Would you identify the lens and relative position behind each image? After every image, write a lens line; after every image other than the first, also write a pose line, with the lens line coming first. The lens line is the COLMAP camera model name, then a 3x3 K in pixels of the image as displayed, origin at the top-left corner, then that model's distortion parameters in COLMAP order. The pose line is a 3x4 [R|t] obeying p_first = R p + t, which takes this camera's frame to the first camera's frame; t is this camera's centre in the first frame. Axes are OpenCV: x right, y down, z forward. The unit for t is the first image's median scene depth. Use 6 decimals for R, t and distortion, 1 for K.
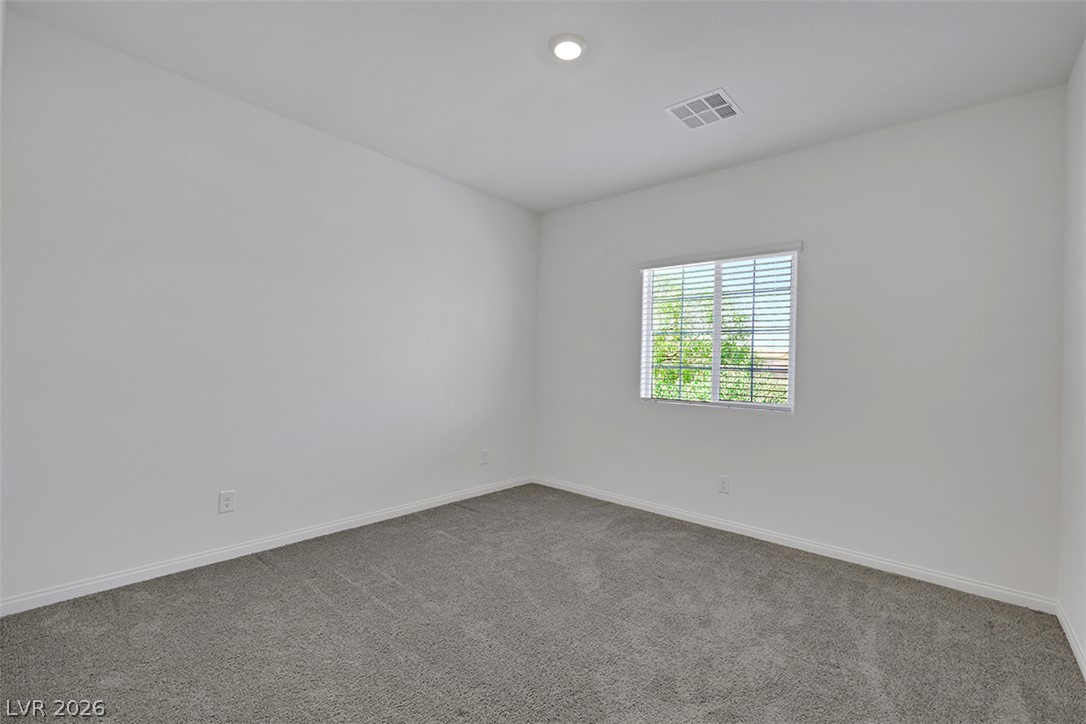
lens RADIAL K [[452.9, 0, 542.8], [0, 452.9, 357.7], [0, 0, 1]] dist [-0.000296, -0.000130]
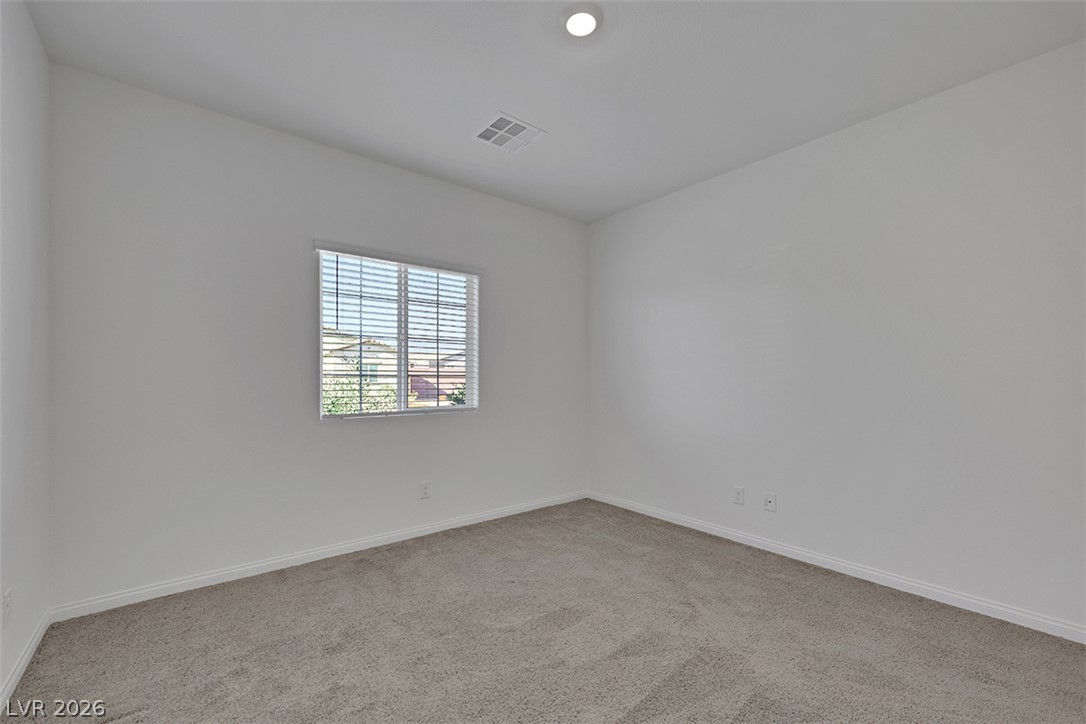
lens RADIAL K [[450.4, 0, 551.5], [0, 450.4, 365.3], [0, 0, 1]] dist [-0.003170, -0.000422]
pose [[0.174655, -0.007937, 0.984598, -0.550260], [-0.018368, 0.999767, 0.011317, -0.016019], [-0.984458, -0.020062, 0.174469, 0.561760]]
